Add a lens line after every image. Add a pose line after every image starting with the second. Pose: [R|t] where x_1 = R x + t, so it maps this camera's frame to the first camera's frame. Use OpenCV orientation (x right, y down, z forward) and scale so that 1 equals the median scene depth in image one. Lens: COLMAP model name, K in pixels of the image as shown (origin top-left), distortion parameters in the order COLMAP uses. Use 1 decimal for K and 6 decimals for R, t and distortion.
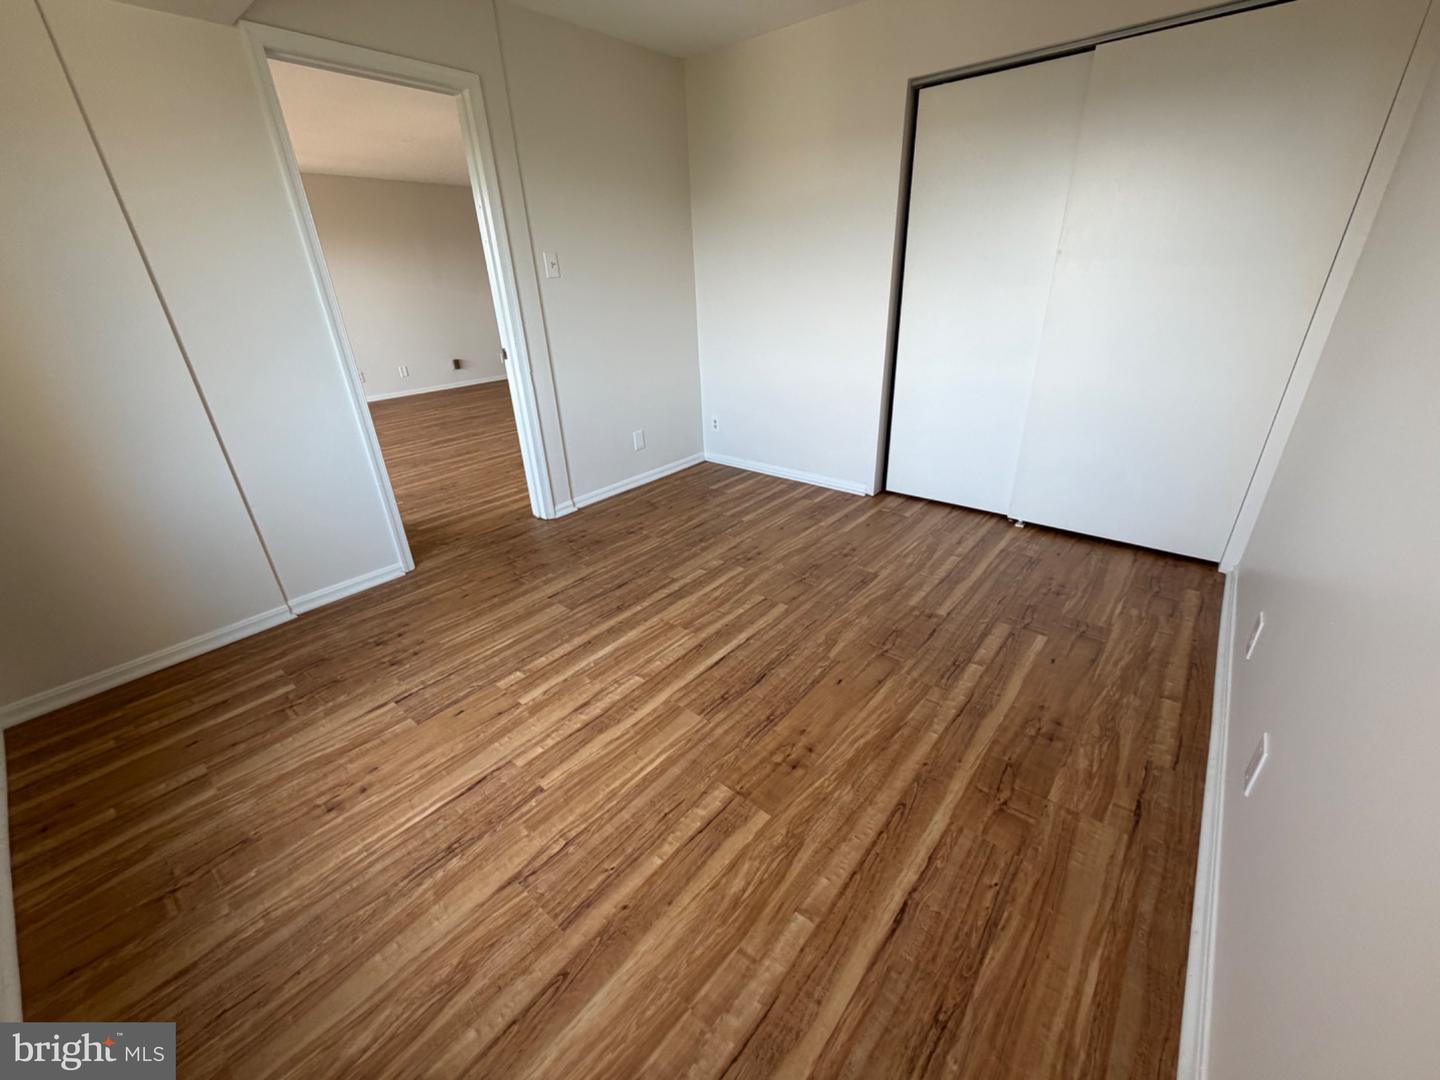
lens RADIAL K [[576.0, 0, 718.1], [0, 576.0, 537.4], [0, 0, 1]] dist [-0.000508, 0.000134]
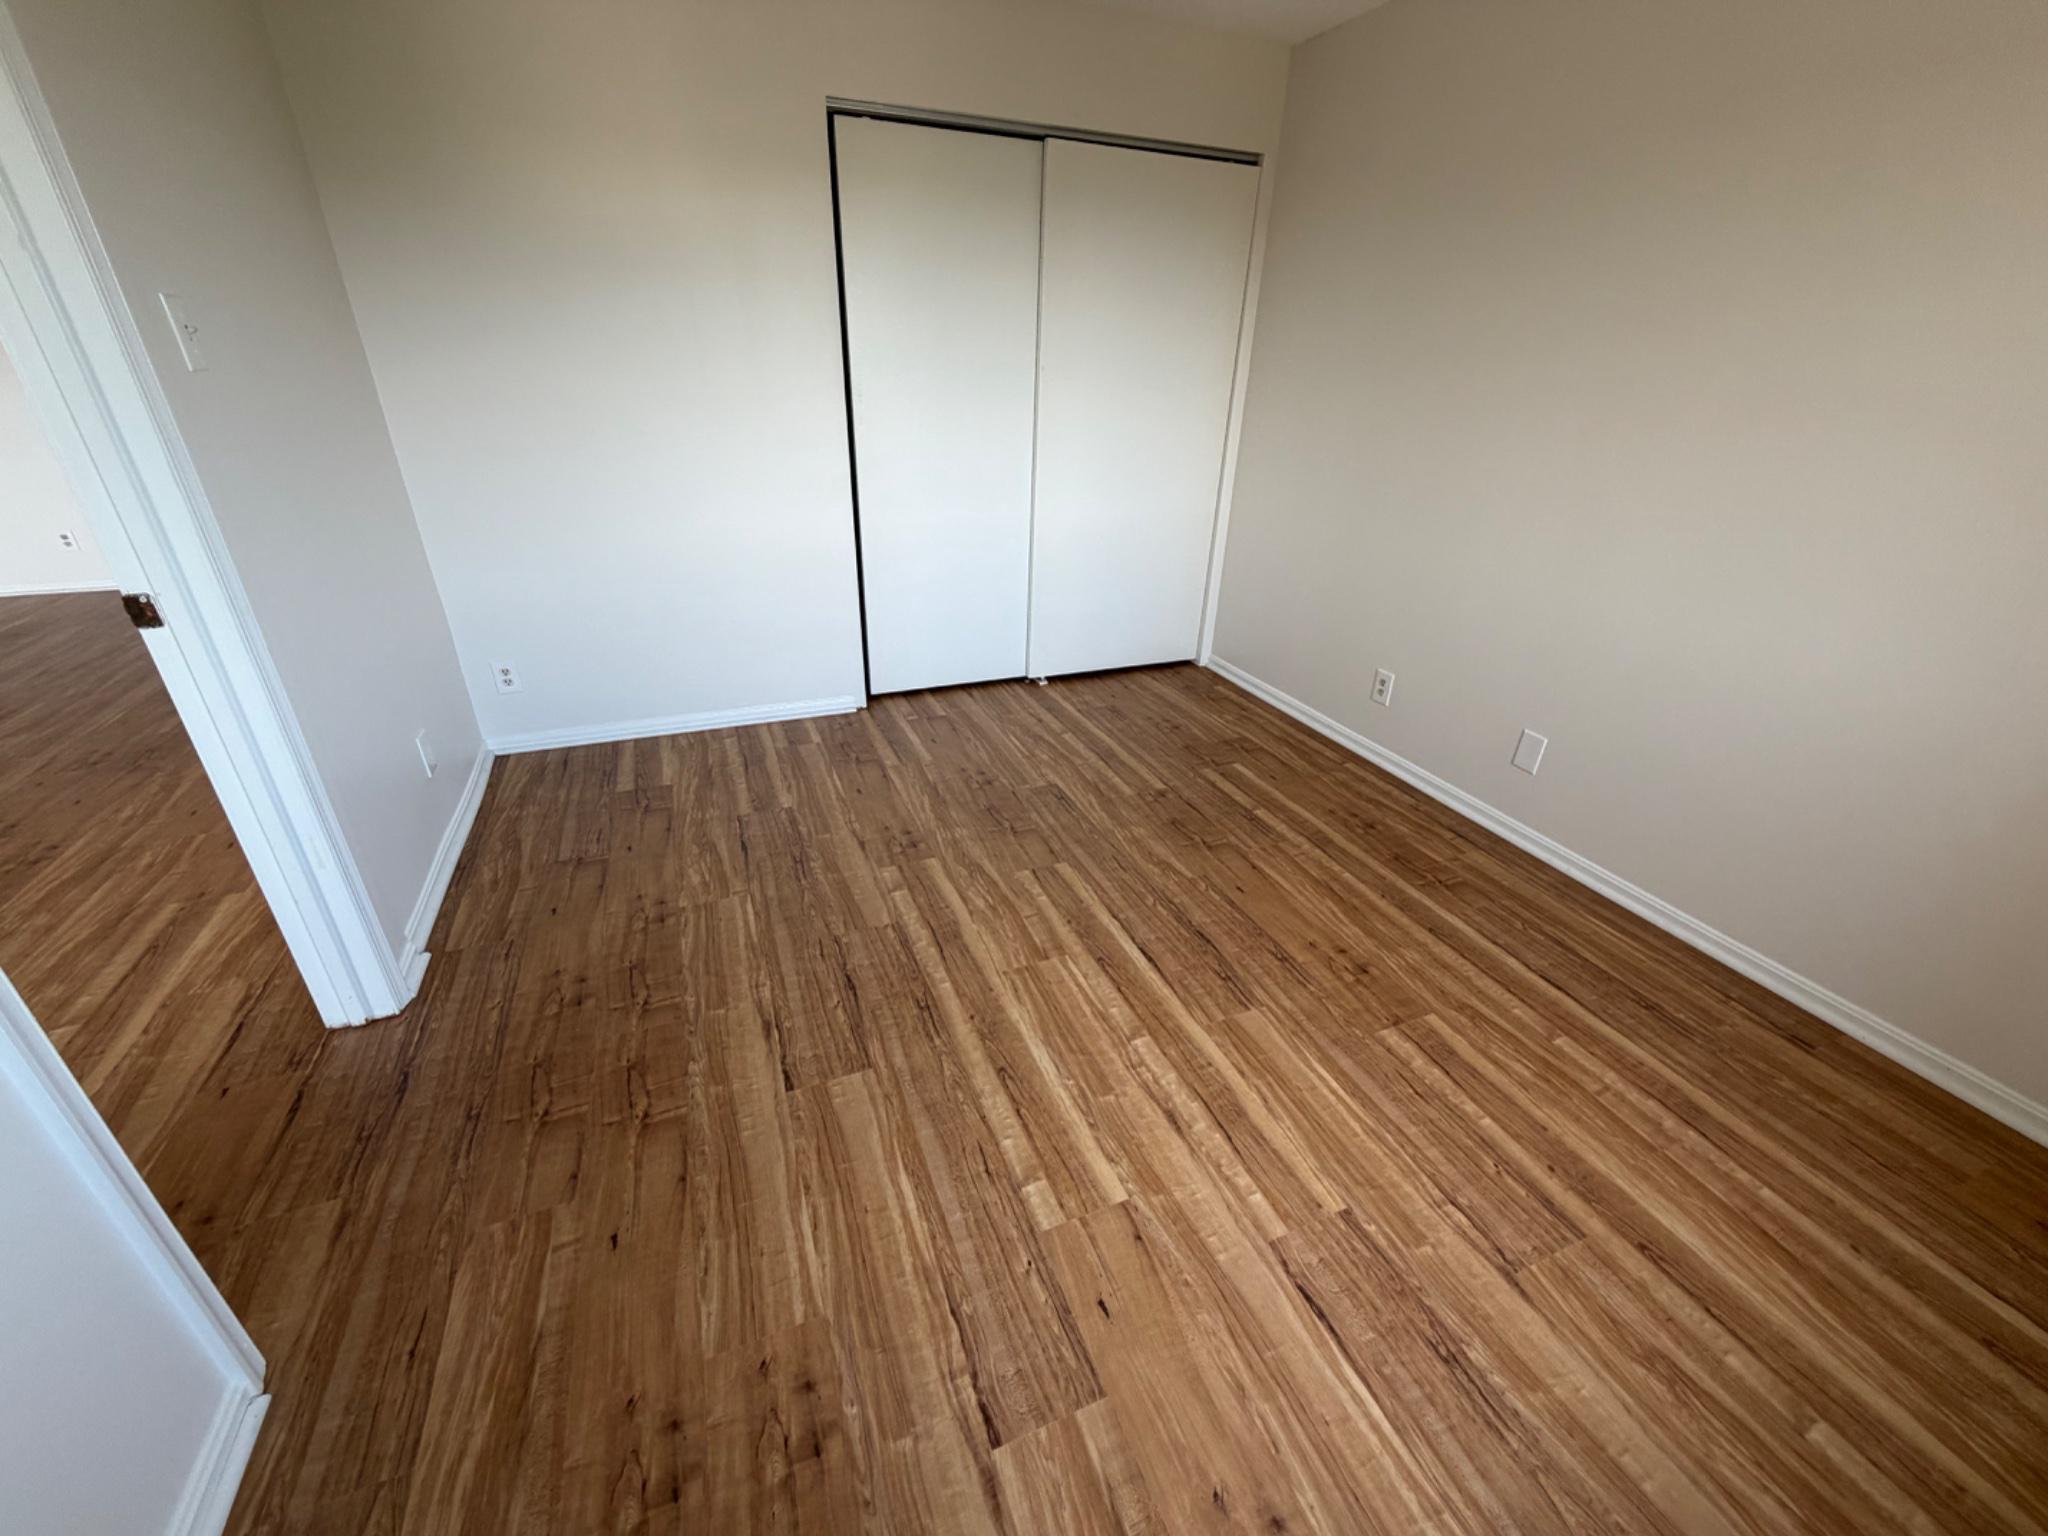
lens RADIAL K [[819.2, 0, 1020.6], [0, 819.2, 765.9], [0, 0, 1]] dist [-0.000508, 0.000134]
pose [[0.460640, -0.353484, 0.814162, -0.853118], [0.331201, 0.919477, 0.211820, -0.278224], [-0.823478, 0.172078, 0.540622, 0.581349]]
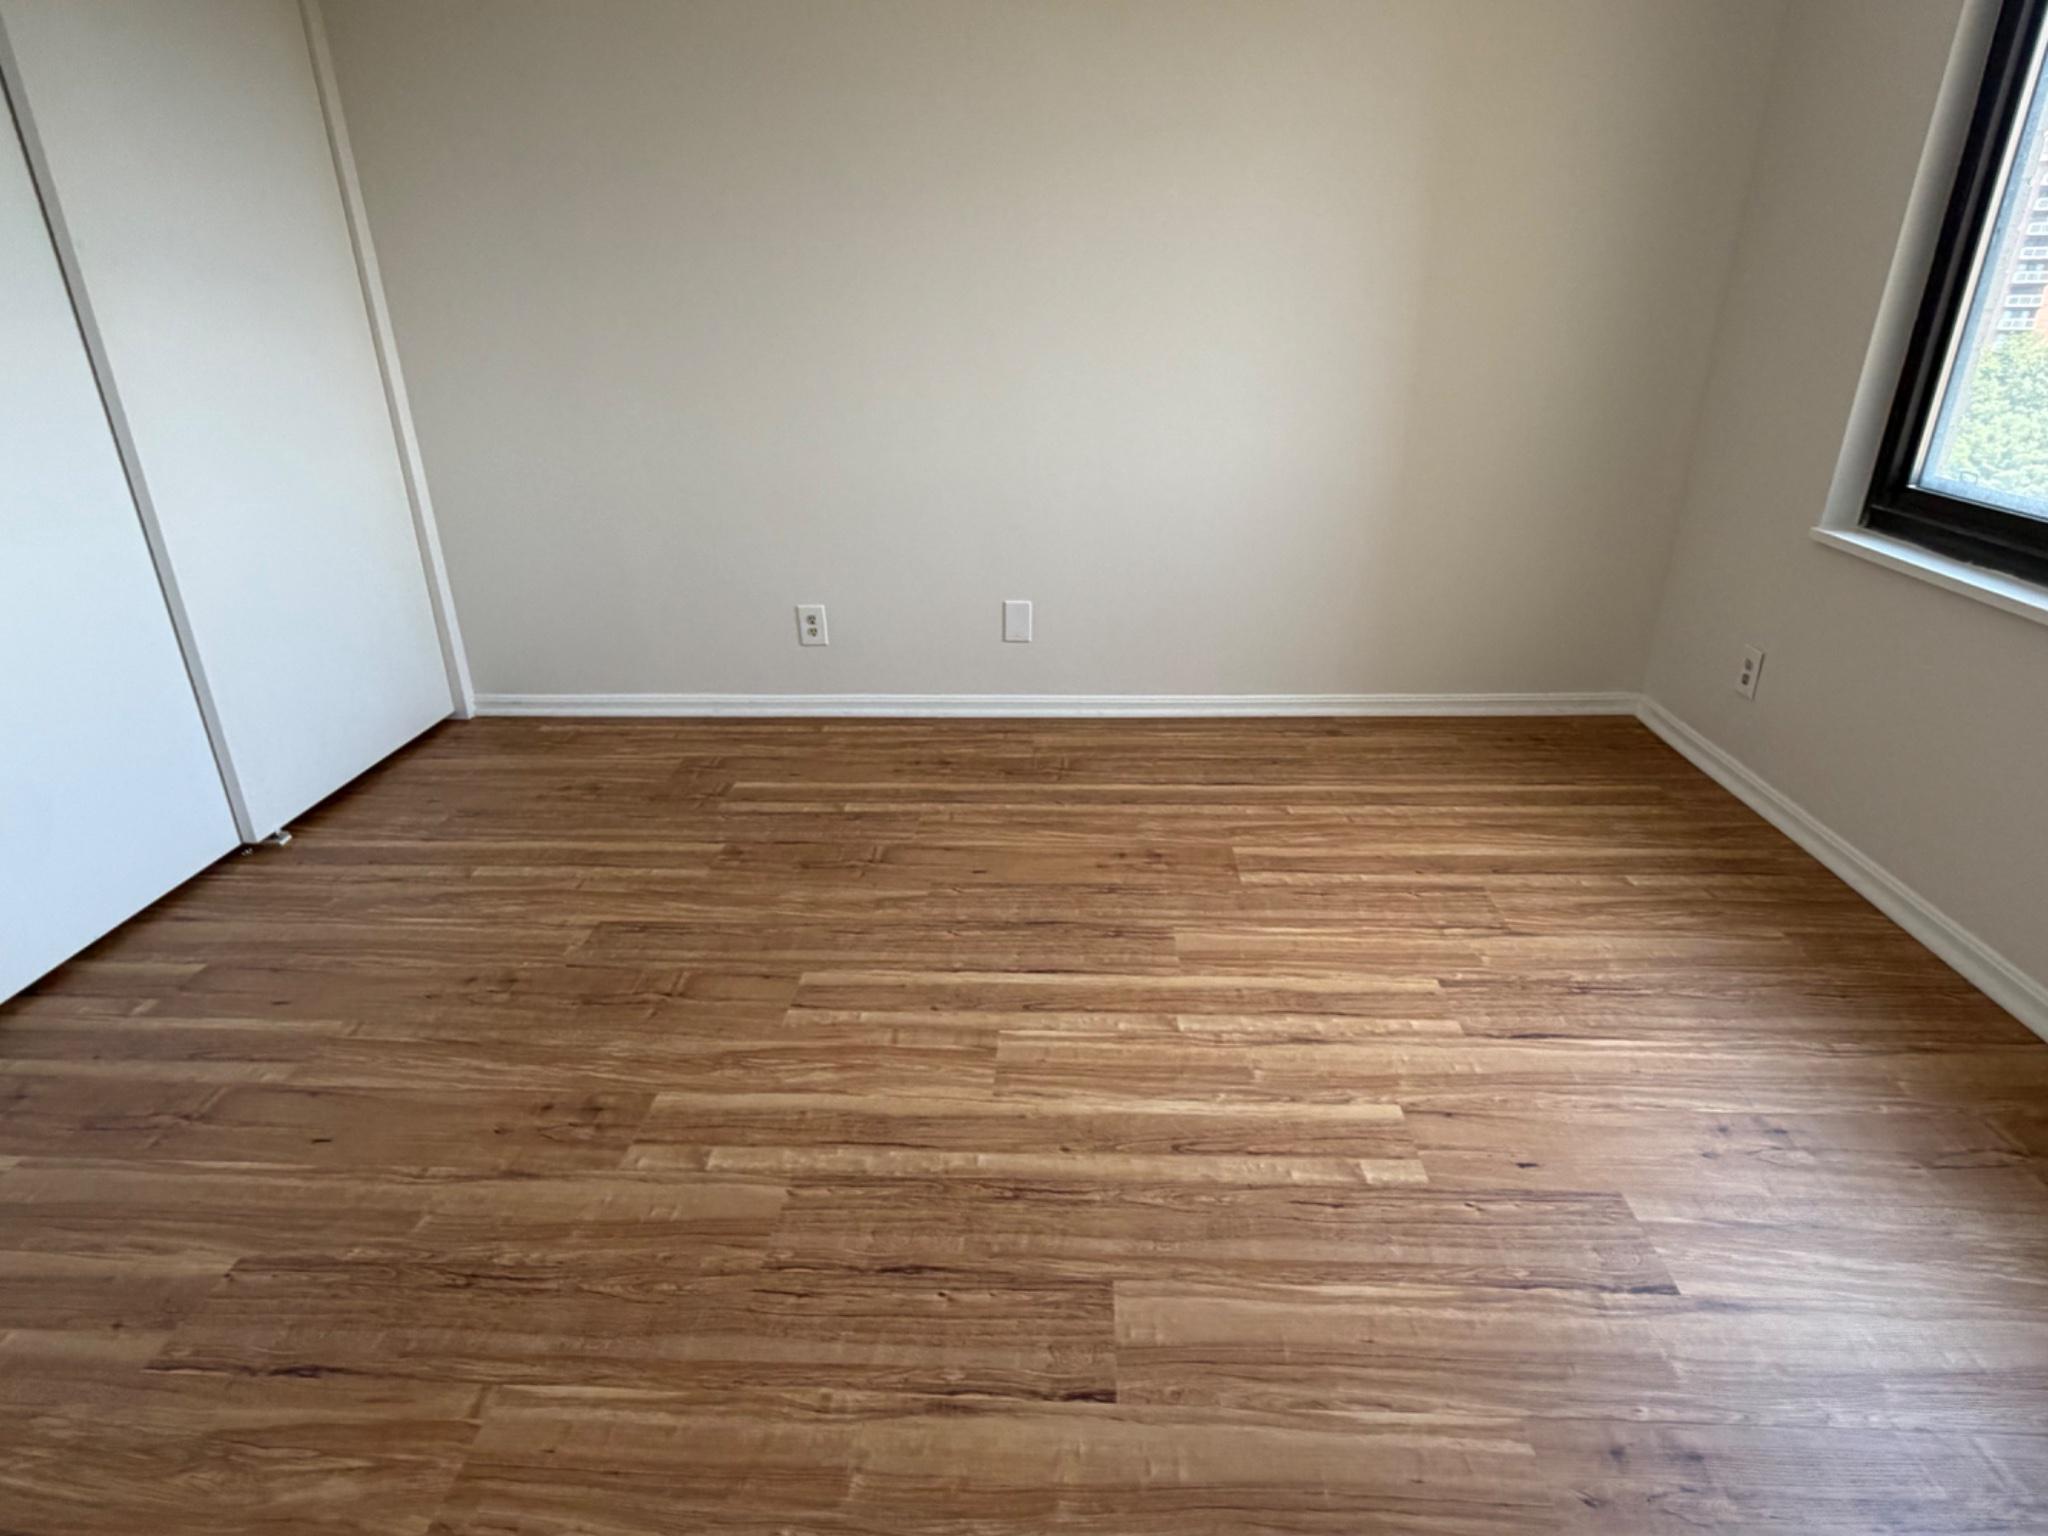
lens RADIAL K [[1151.6, 0, 1024.6], [0, 1151.6, 764.6], [0, 0, 1]] dist [-0.000079, -0.000206]
pose [[-0.610542, -0.261687, 0.747502, -0.772470], [0.365129, 0.744537, 0.558878, -0.556138], [-0.702794, 0.614153, -0.359021, 1.357229]]
